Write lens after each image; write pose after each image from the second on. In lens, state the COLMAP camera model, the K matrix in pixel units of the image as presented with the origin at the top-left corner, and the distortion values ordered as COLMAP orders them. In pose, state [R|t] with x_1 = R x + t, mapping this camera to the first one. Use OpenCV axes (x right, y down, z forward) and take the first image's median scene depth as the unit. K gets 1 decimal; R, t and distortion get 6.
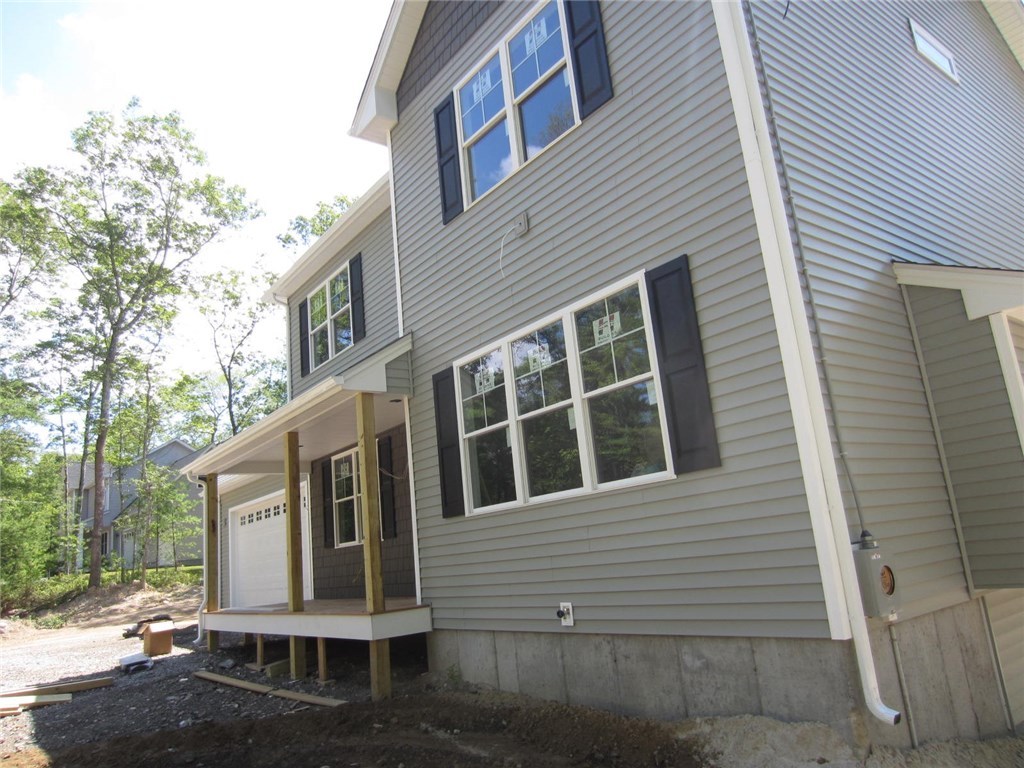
lens RADIAL K [[722.2, 0, 510.3], [0, 722.2, 389.8], [0, 0, 1]] dist [-0.033032, 0.012202]
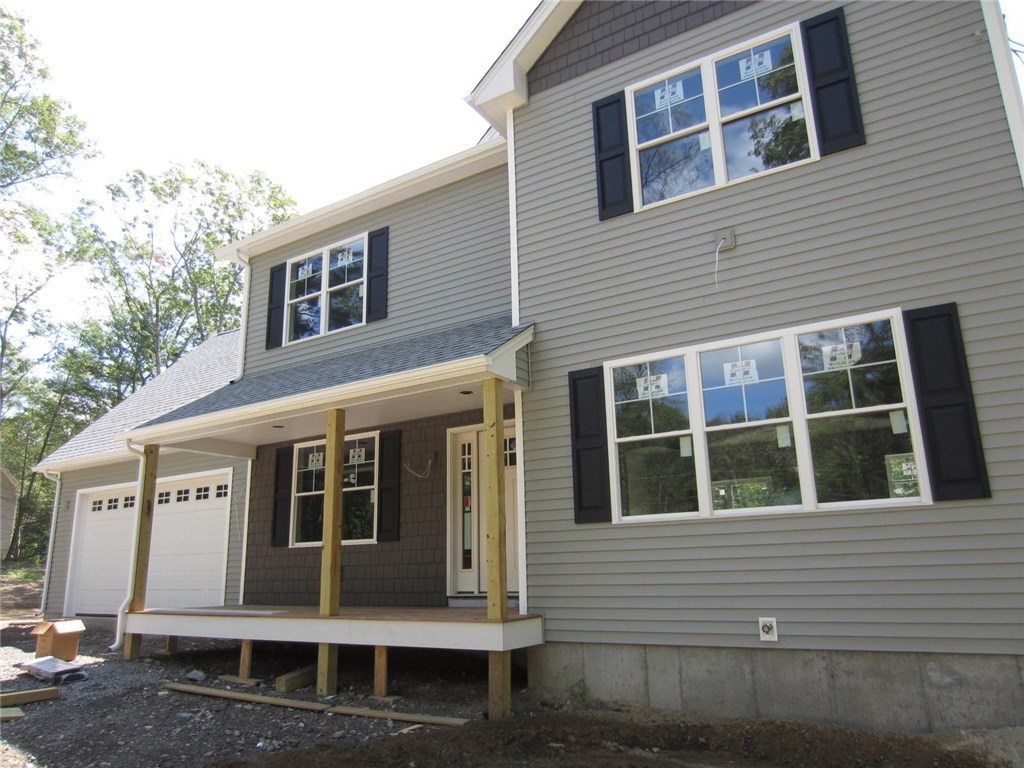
lens RADIAL K [[716.3, 0, 512.1], [0, 716.3, 394.7], [0, 0, 1]] dist [-0.025997, 0.004706]
pose [[0.932519, 0.159625, 0.323926, -0.511934], [-0.147655, 0.987133, -0.061372, 0.083924], [-0.329554, 0.009401, 0.944090, 0.146310]]
